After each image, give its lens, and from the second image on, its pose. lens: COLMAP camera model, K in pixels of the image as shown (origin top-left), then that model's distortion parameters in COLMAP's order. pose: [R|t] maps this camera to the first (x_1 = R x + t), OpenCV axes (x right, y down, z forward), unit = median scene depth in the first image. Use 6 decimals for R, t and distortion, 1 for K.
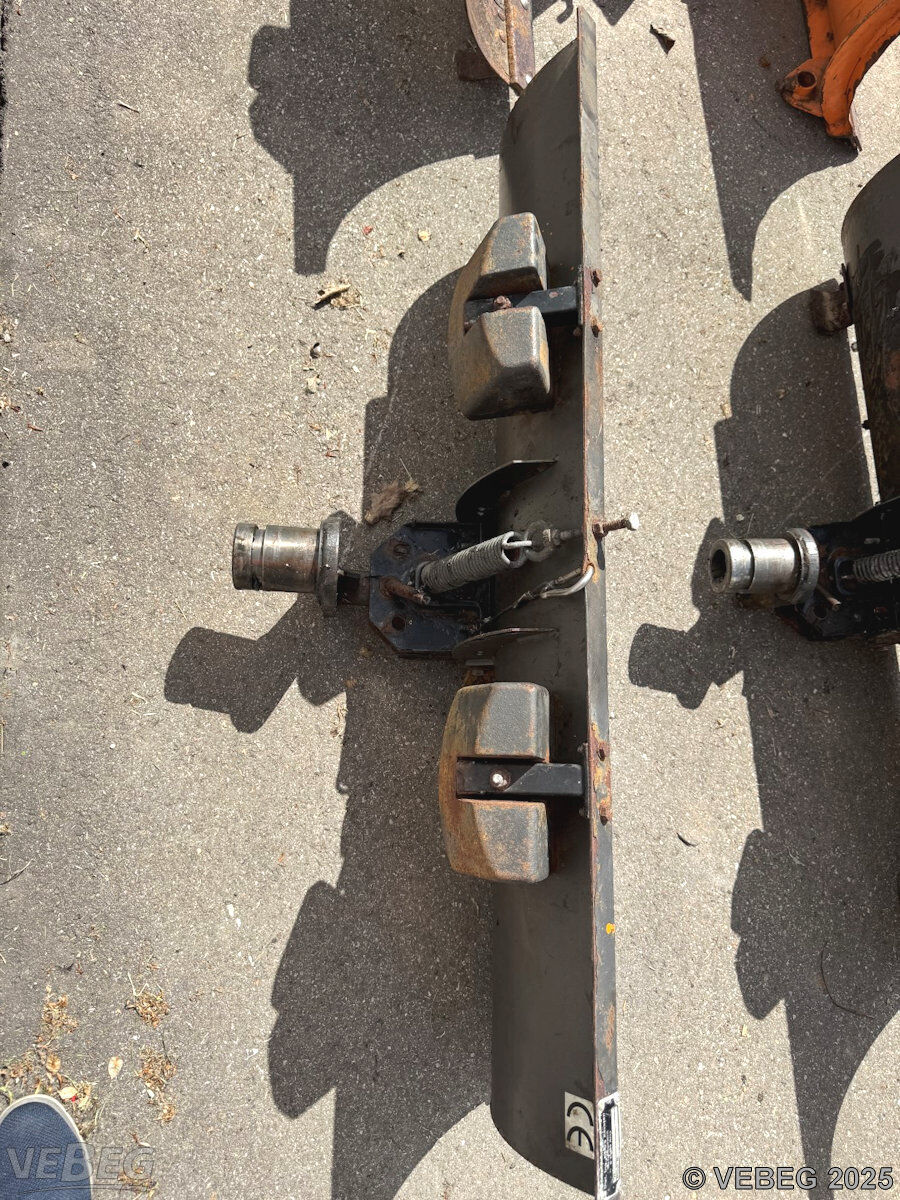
lens RADIAL K [[865.6, 0, 451.5], [0, 865.6, 598.7], [0, 0, 1]] dist [0.019667, -0.026750]
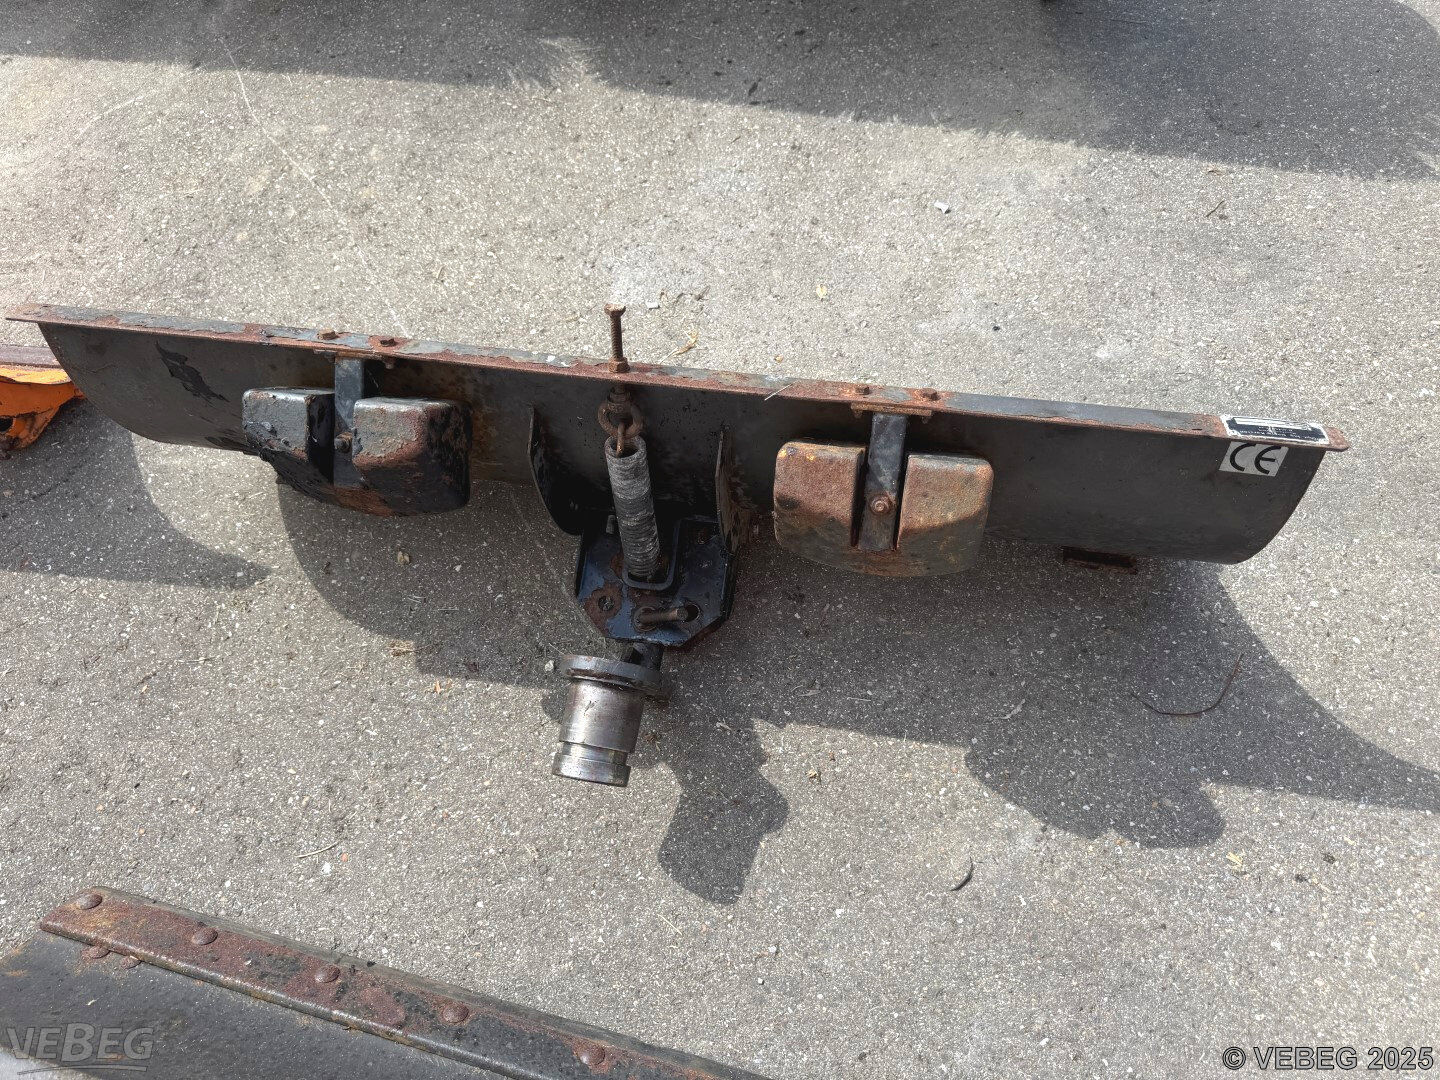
lens RADIAL K [[1038.8, 0, 716.4], [0, 1038.8, 537.5], [0, 0, 1]] dist [0.019667, -0.026750]
pose [[0.192087, -0.974350, 0.117239, 0.379439], [0.980797, 0.194709, 0.011224, 0.014915], [-0.033763, 0.112831, 0.993040, 0.119985]]
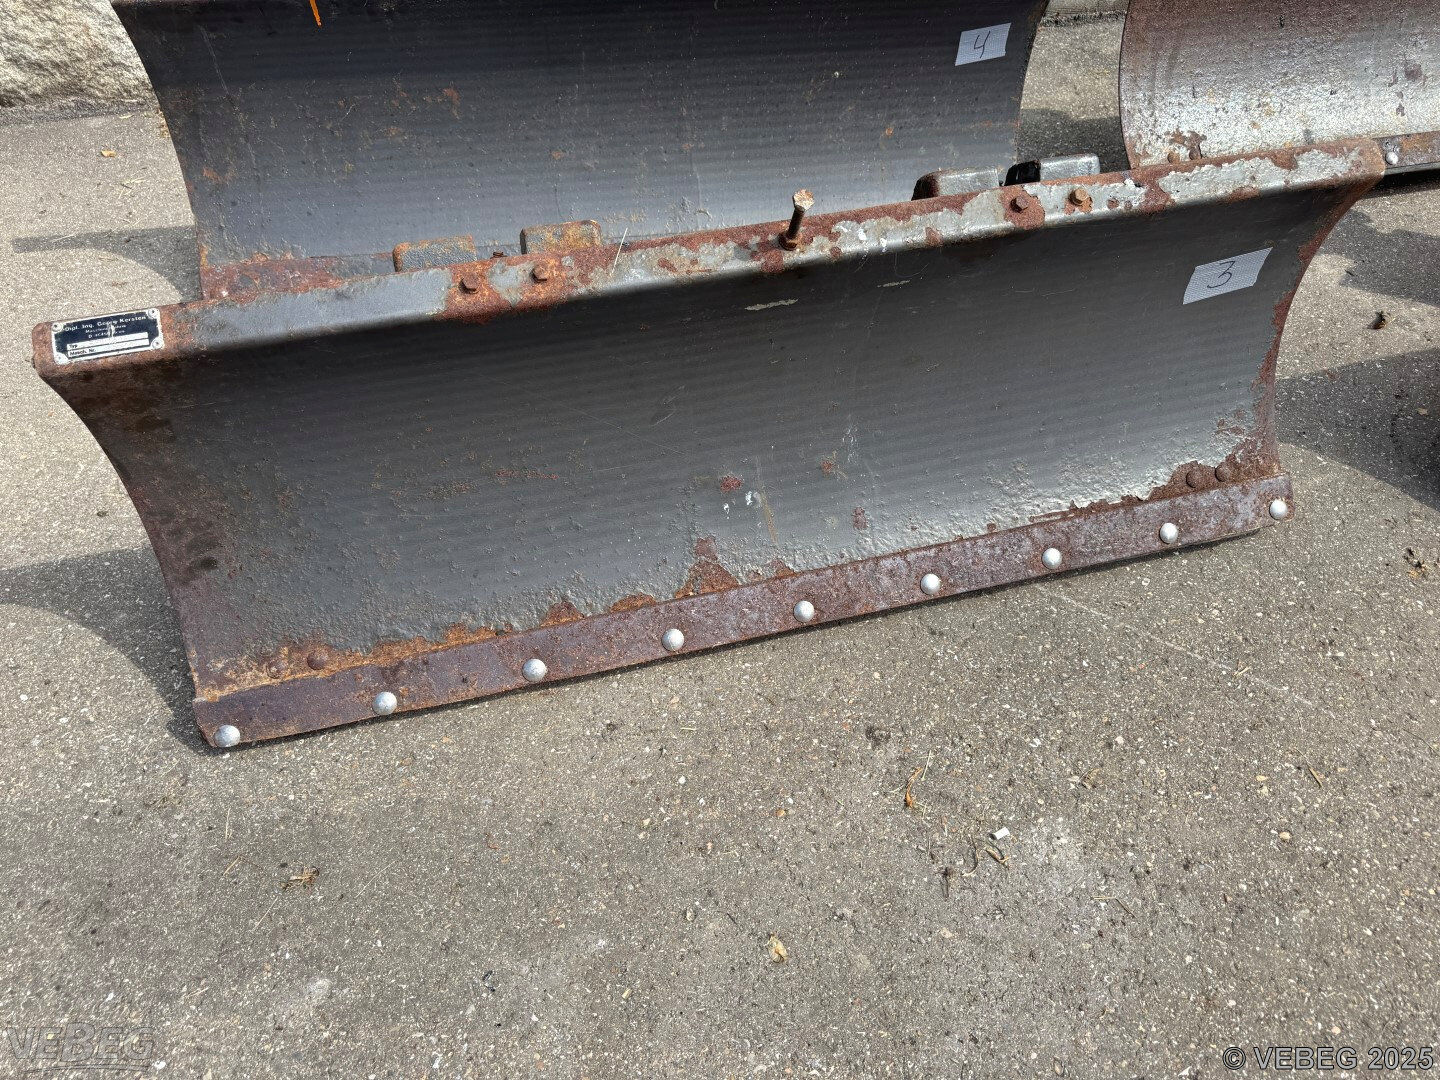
lens RADIAL K [[1038.8, 0, 716.1], [0, 1038.8, 539.5], [0, 0, 1]] dist [0.019667, -0.026750]
pose [[0.201344, 0.484414, -0.851354, 1.202730], [-0.951282, 0.303895, -0.052062, 0.076300], [0.233502, 0.820360, 0.522002, 0.586768]]
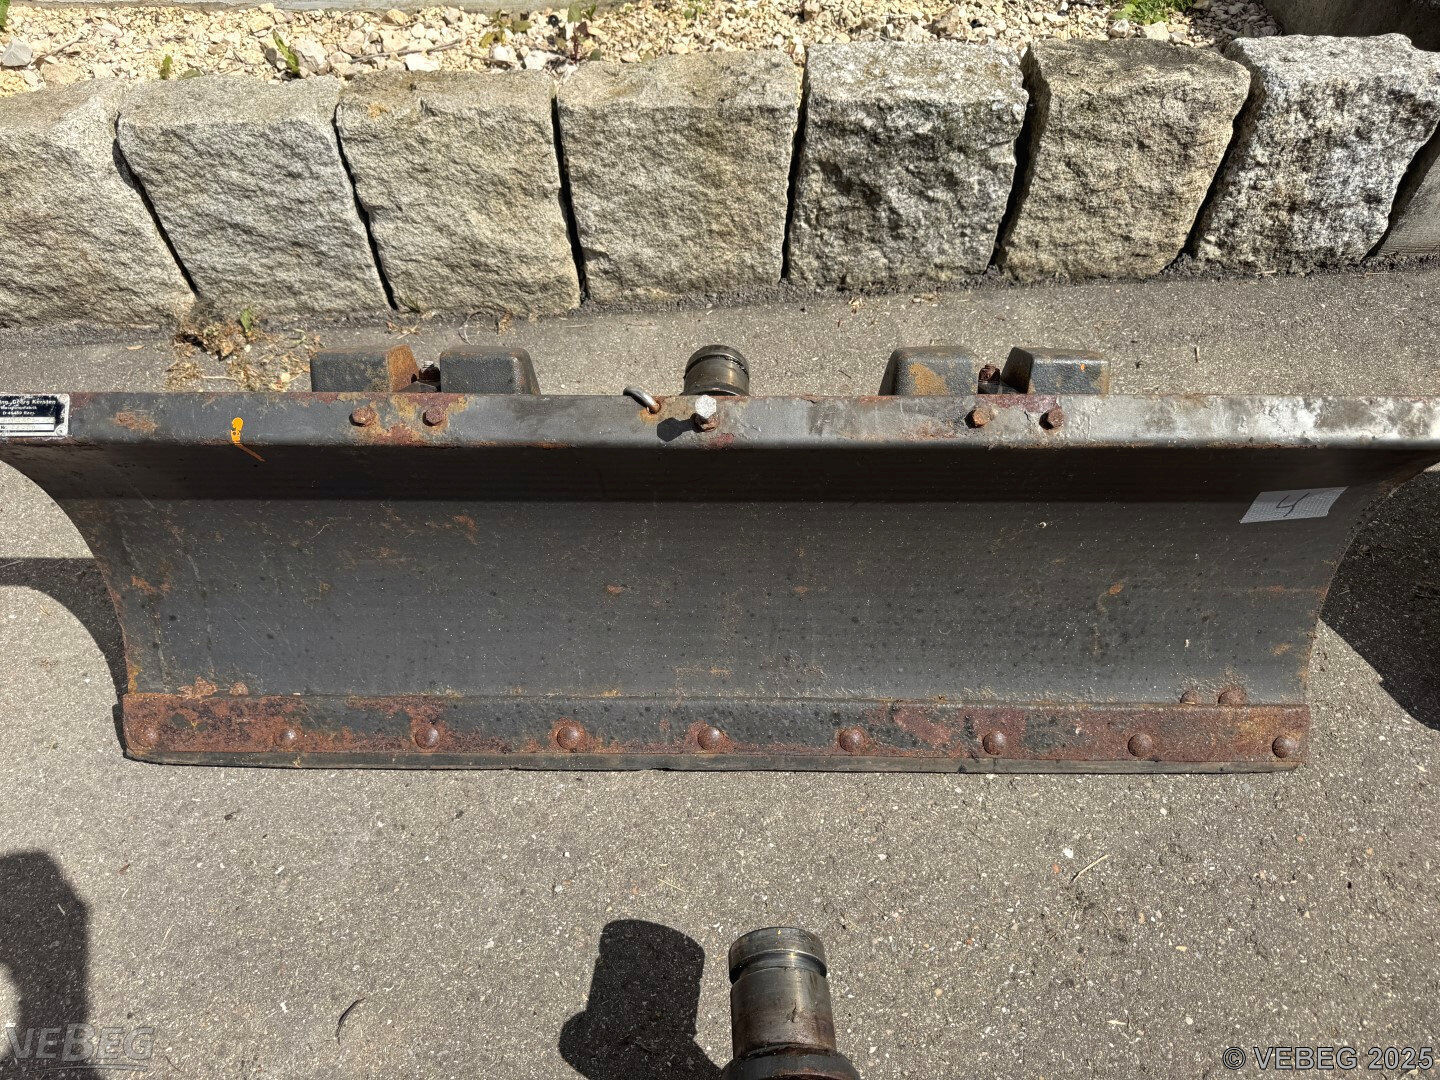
lens RADIAL K [[1038.8, 0, 709.2], [0, 1038.8, 532.8], [0, 0, 1]] dist [0.019667, -0.026750]
pose [[0.004667, 0.558550, -0.829458, 0.650049], [-0.977499, 0.177475, 0.114010, -0.108078], [0.210889, 0.810262, 0.546811, 0.351718]]
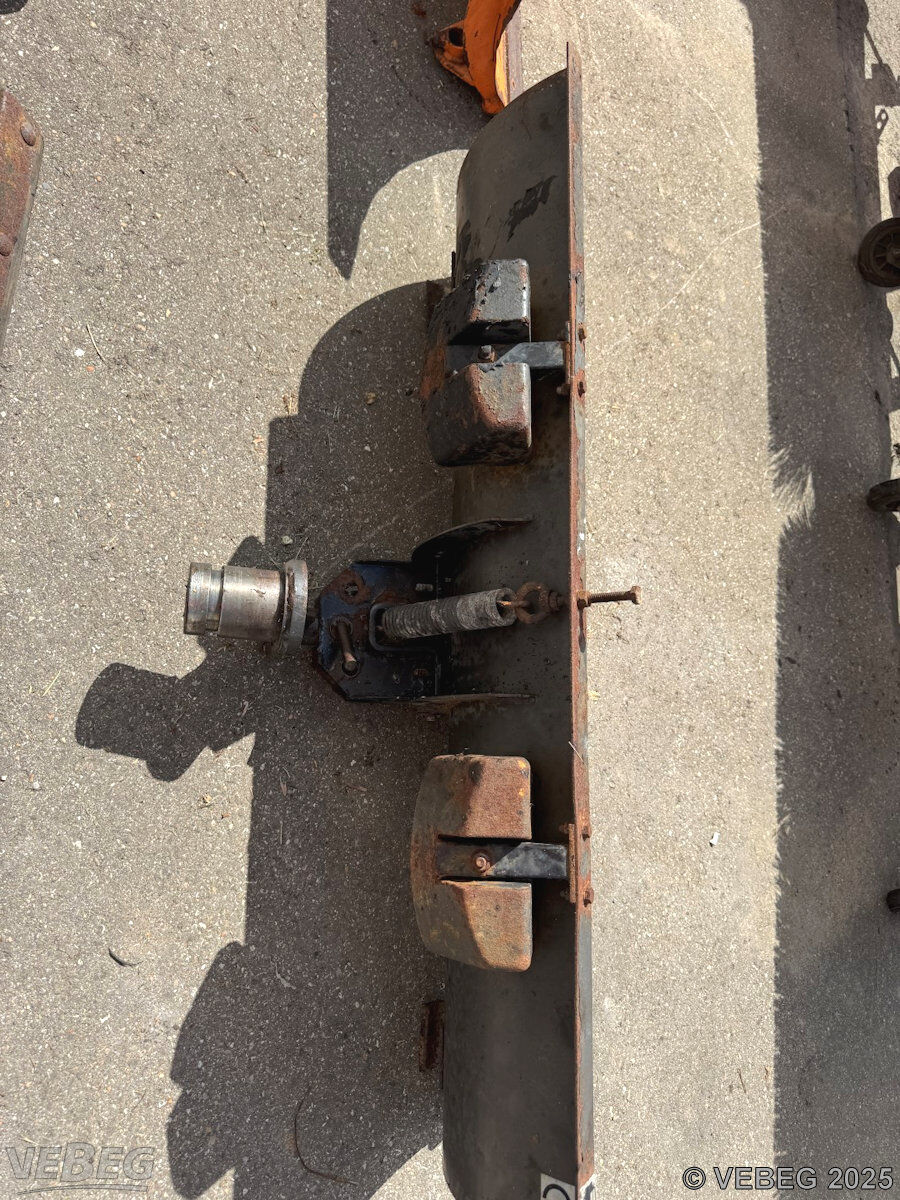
lens RADIAL K [[865.6, 0, 455.3], [0, 865.6, 602.7], [0, 0, 1]] dist [0.019667, -0.026750]
pose [[0.973093, 0.107205, 0.203952, 0.342631], [-0.105472, 0.994233, -0.019380, -0.038624], [-0.204854, -0.002653, 0.978789, 0.199500]]
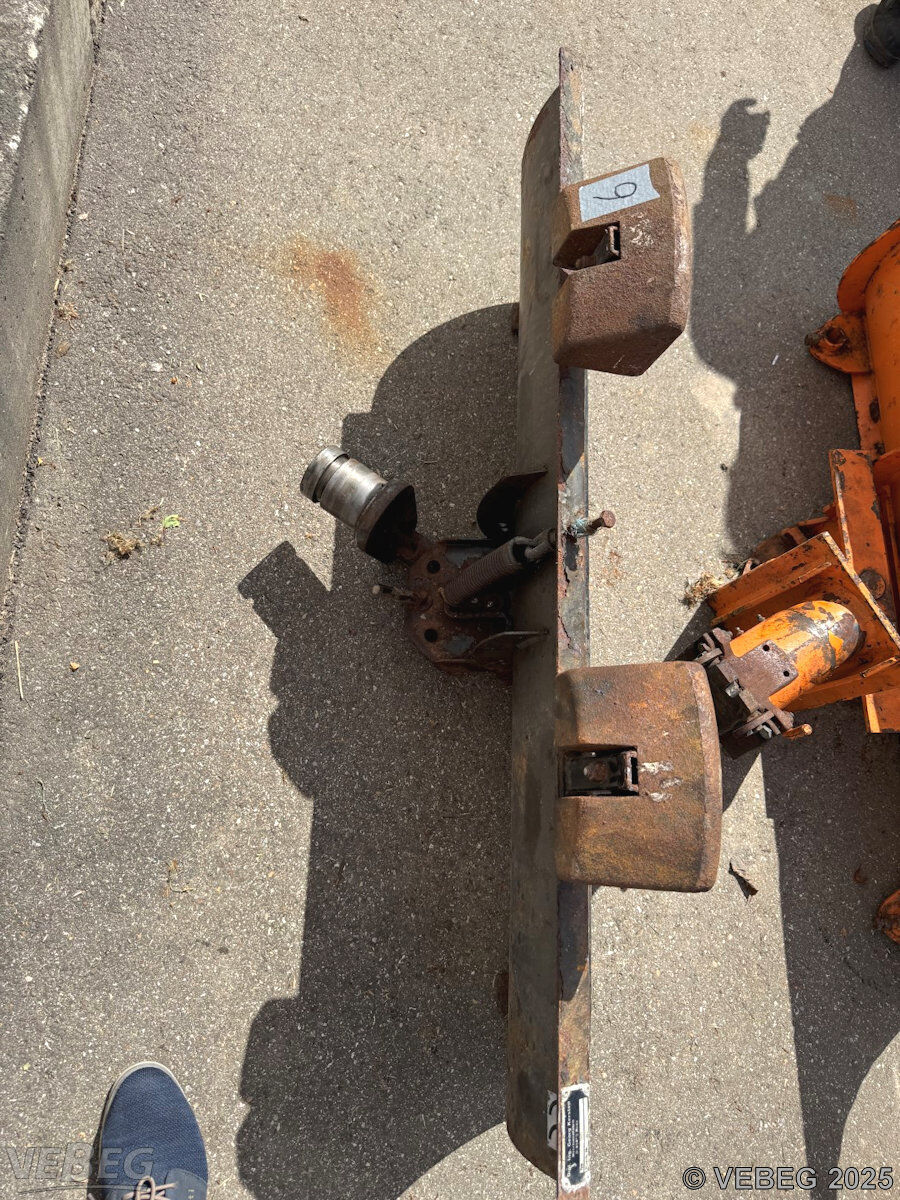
lens RADIAL K [[865.6, 0, 447.9], [0, 865.6, 610.6], [0, 0, 1]] dist [0.019667, -0.026750]
pose [[0.996662, 0.076325, -0.028982, -0.046022], [-0.077961, 0.995132, -0.060291, -0.954626], [0.024239, 0.062349, 0.997760, 0.147978]]
